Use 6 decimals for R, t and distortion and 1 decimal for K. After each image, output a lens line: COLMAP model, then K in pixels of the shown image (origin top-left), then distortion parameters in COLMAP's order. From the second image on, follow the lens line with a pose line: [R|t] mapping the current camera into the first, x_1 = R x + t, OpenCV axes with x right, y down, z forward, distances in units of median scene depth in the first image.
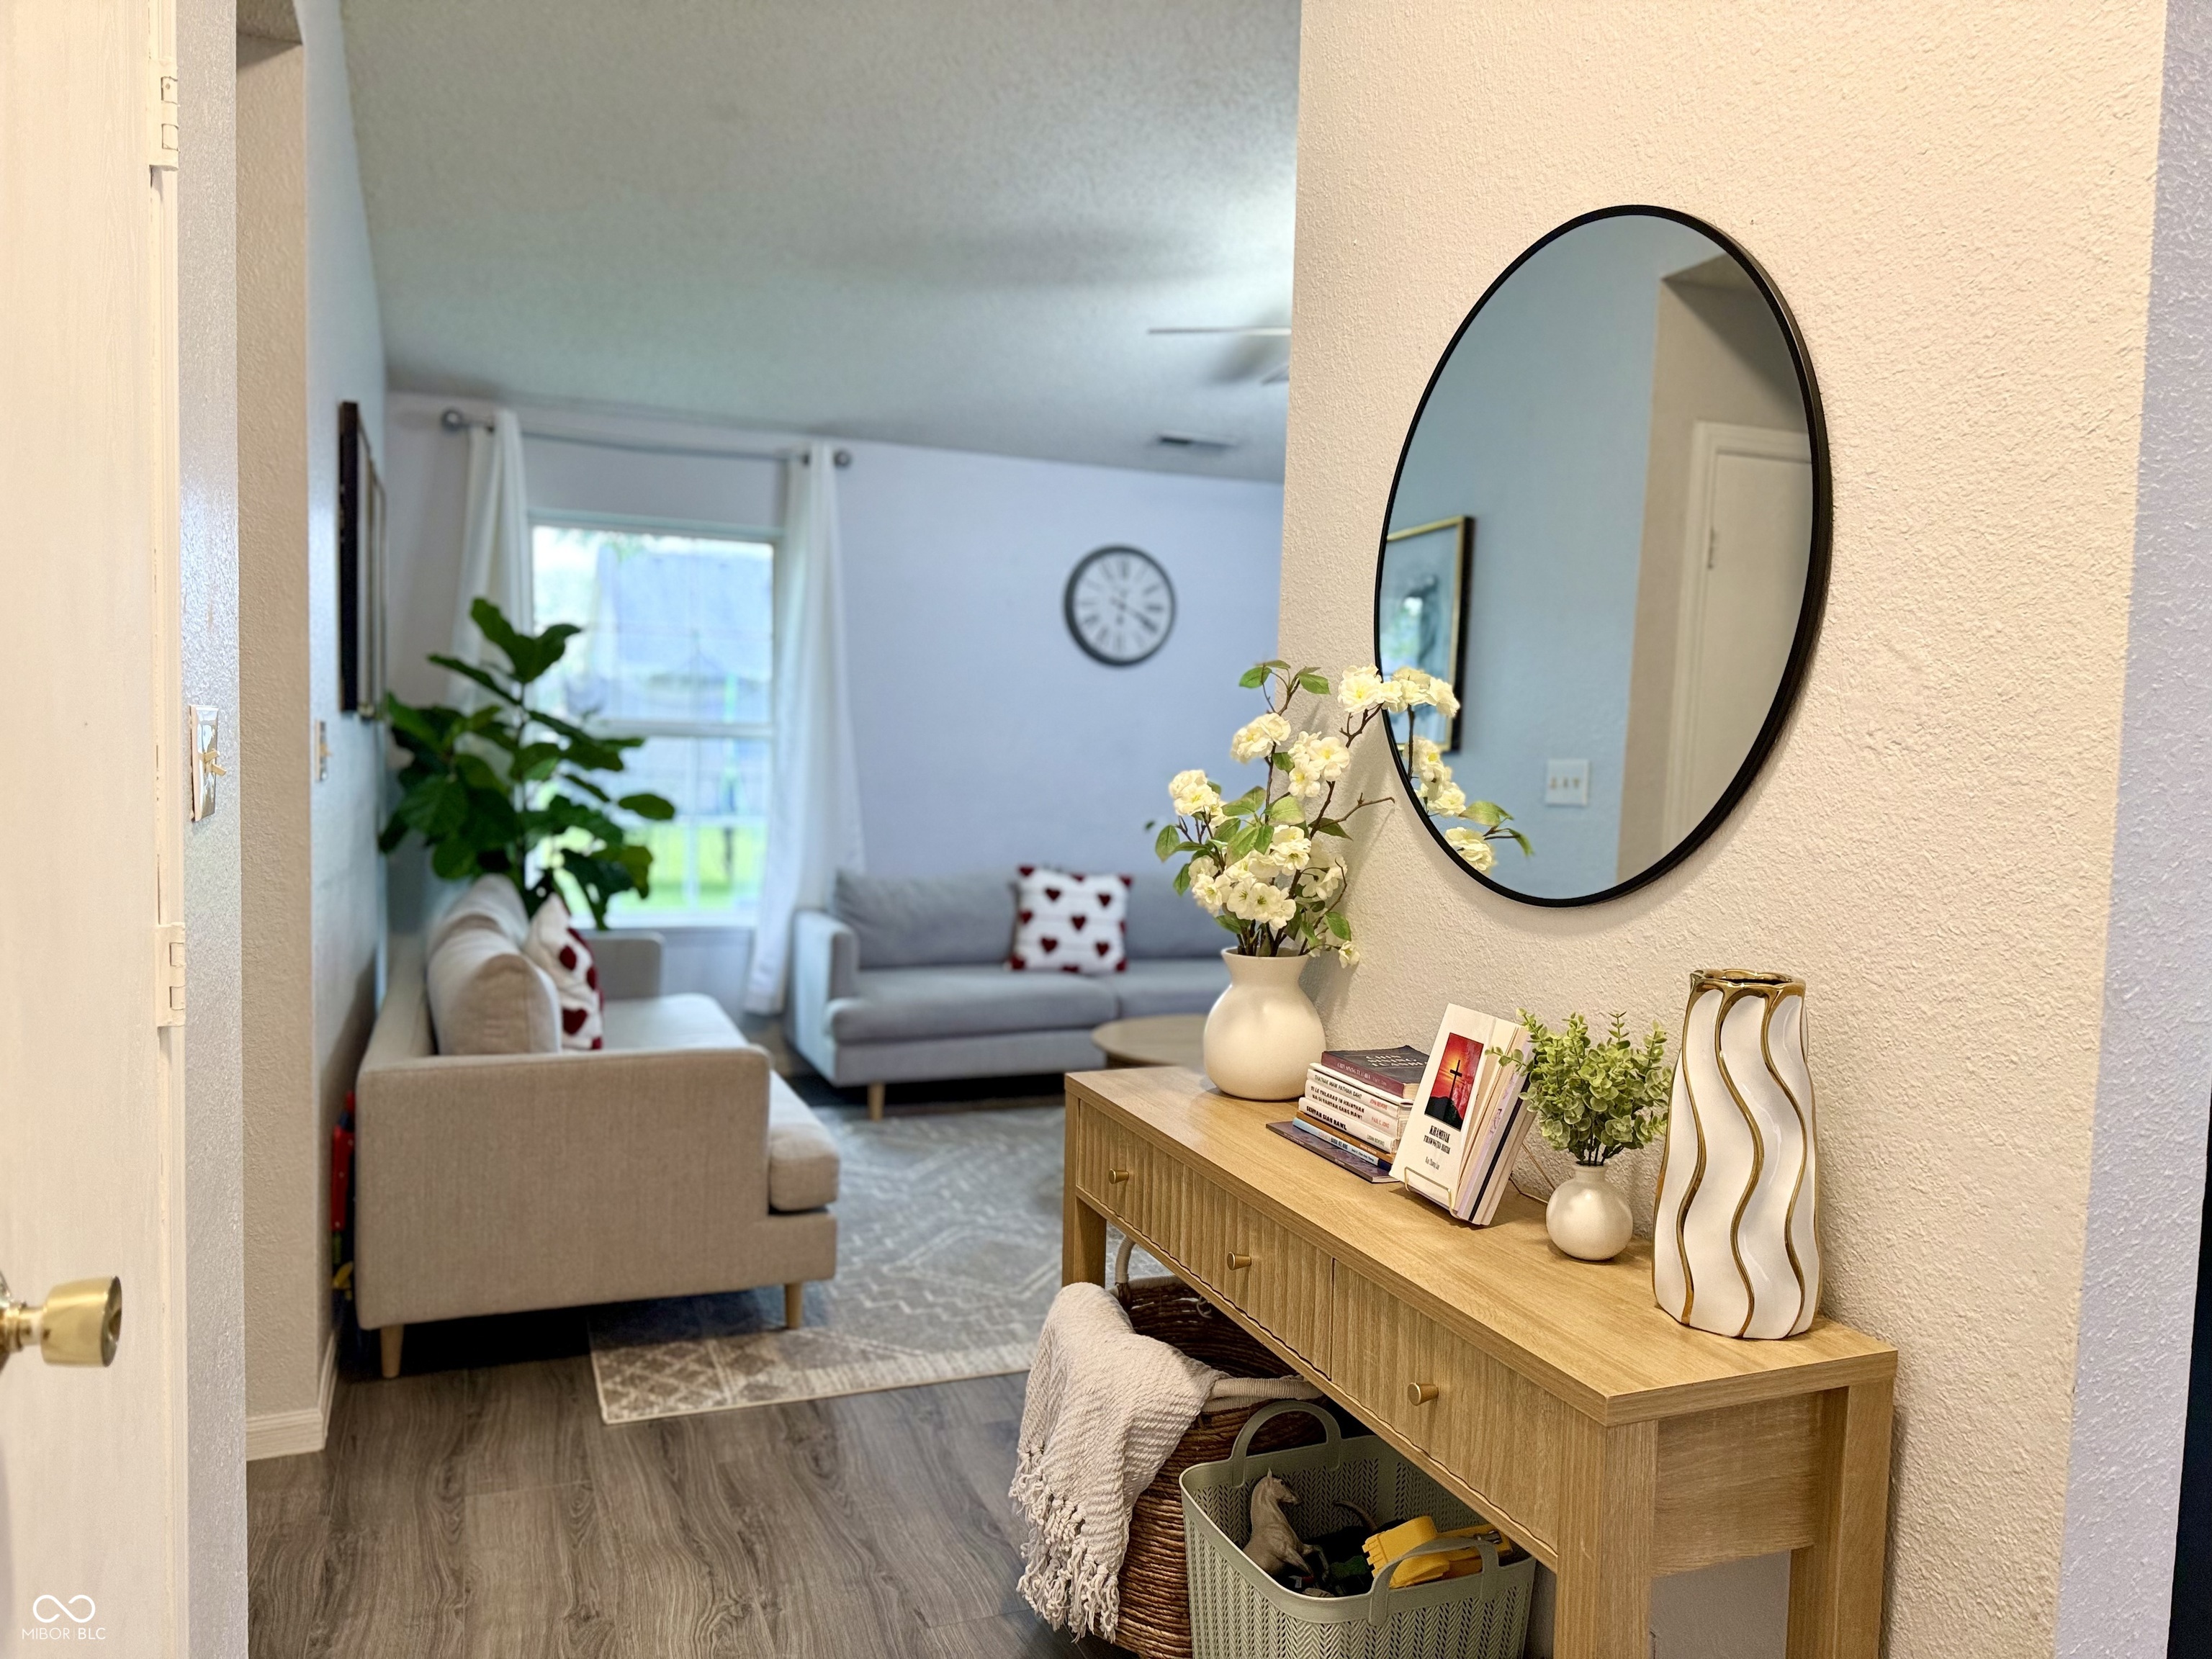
lens RADIAL K [[1543.5, 0, 1115.9], [0, 1543.5, 856.2], [0, 0, 1]] dist [0.173944, -0.309053]
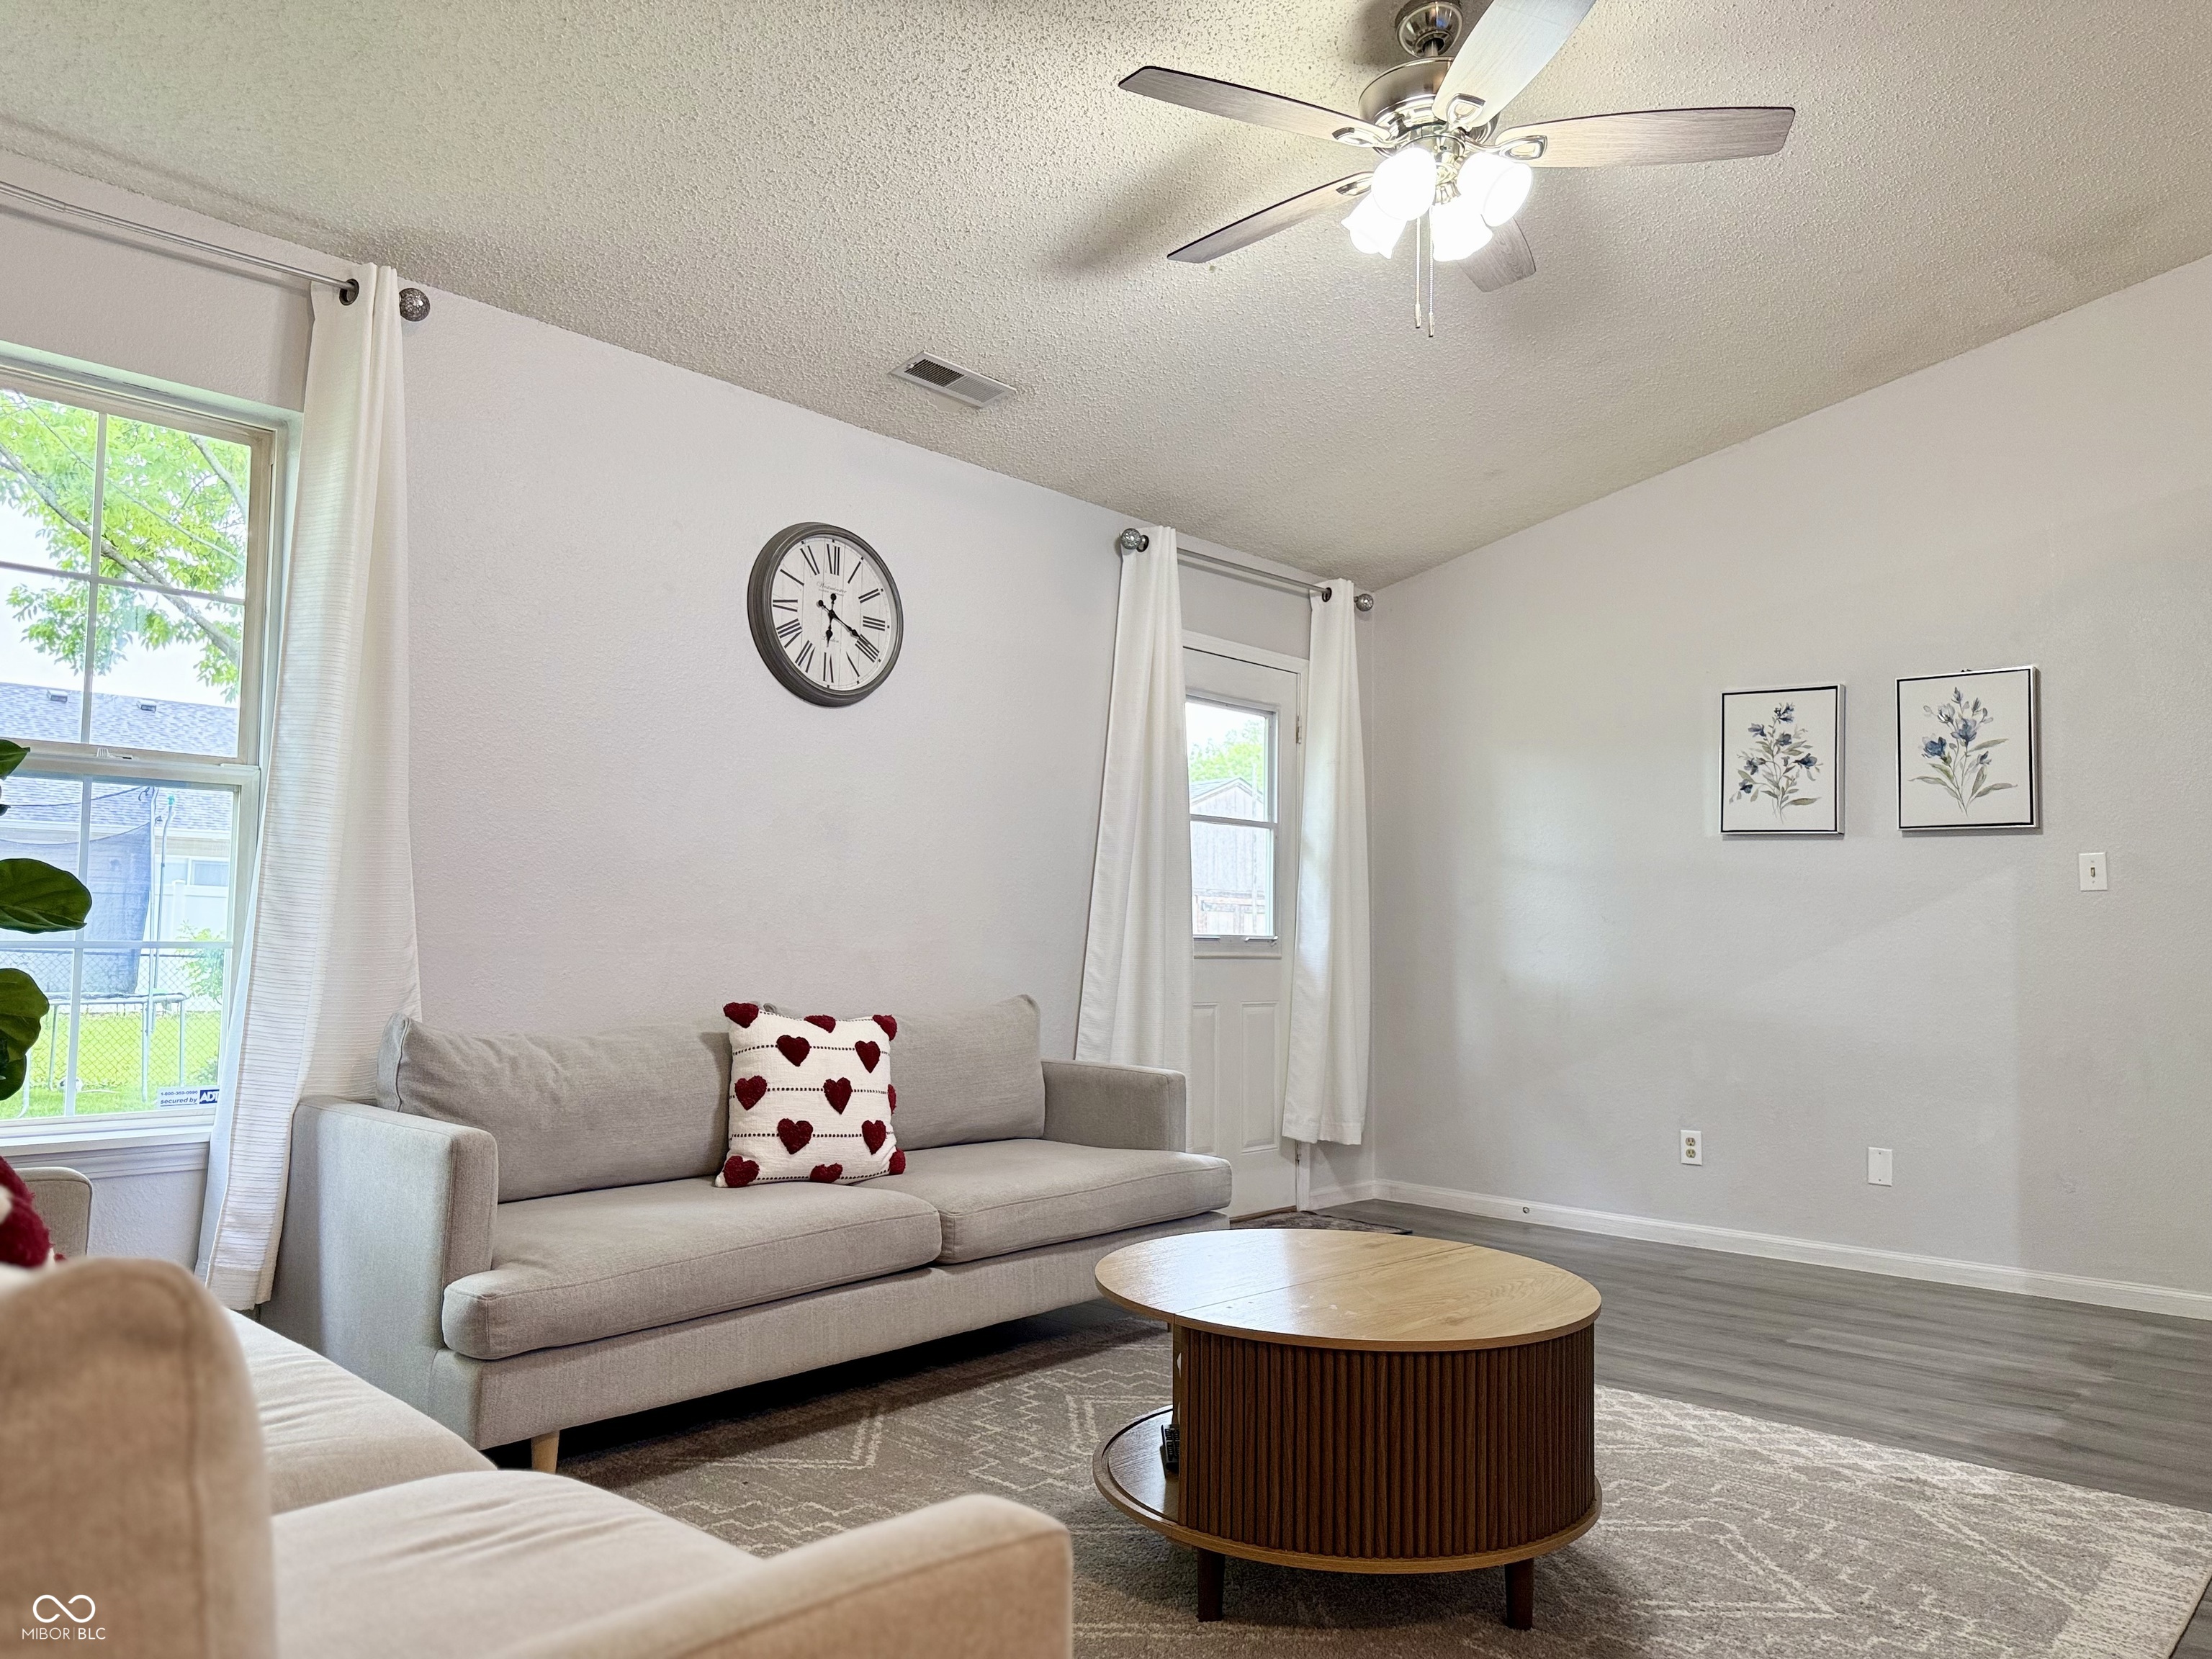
lens RADIAL K [[1543.5, 0, 1115.9], [0, 1543.5, 856.2], [0, 0, 1]] dist [0.173944, -0.309053]
pose [[0.903964, 0.010367, 0.427482, -0.186036], [0.038112, 0.993774, -0.104694, 0.018061], [-0.425906, 0.110932, 0.897941, 0.392250]]
